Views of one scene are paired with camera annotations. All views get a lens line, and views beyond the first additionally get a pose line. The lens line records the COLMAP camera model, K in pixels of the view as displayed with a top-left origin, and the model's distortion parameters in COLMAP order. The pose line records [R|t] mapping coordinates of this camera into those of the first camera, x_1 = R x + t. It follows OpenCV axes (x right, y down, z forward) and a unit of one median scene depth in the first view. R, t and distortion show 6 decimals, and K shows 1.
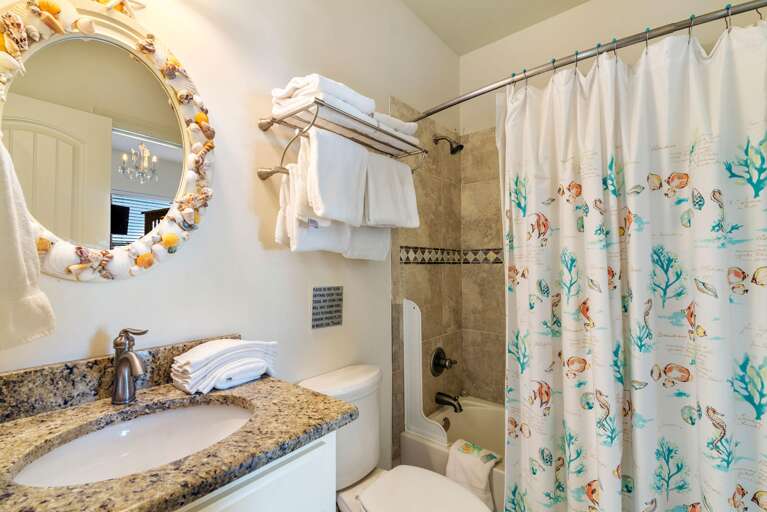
lens RADIAL K [[417.5, 0, 383.5], [0, 417.5, 256.0], [0, 0, 1]] dist [-0.003012, -0.000889]
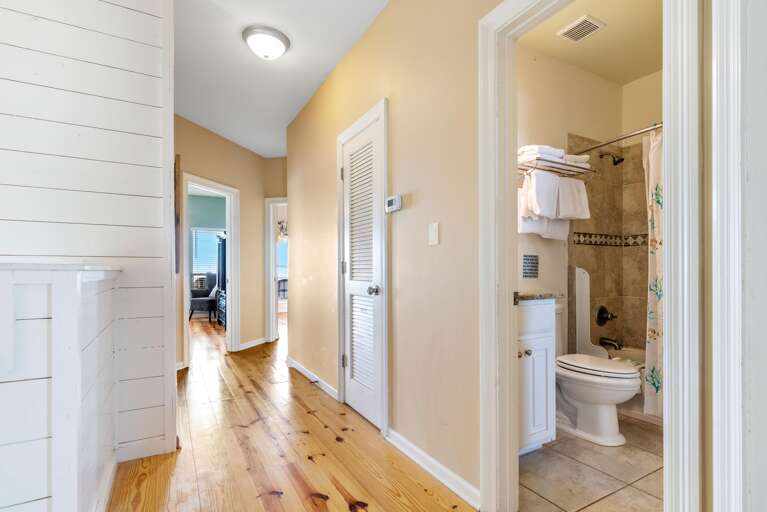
lens RADIAL K [[376.3, 0, 385.5], [0, 376.3, 267.0], [0, 0, 1]] dist [-0.001691, -0.000225]
pose [[0.924907, 0.002450, -0.380185, -0.074758], [0.011642, 0.999328, 0.034763, 0.048037], [0.380015, -0.036579, 0.924257, -0.534789]]
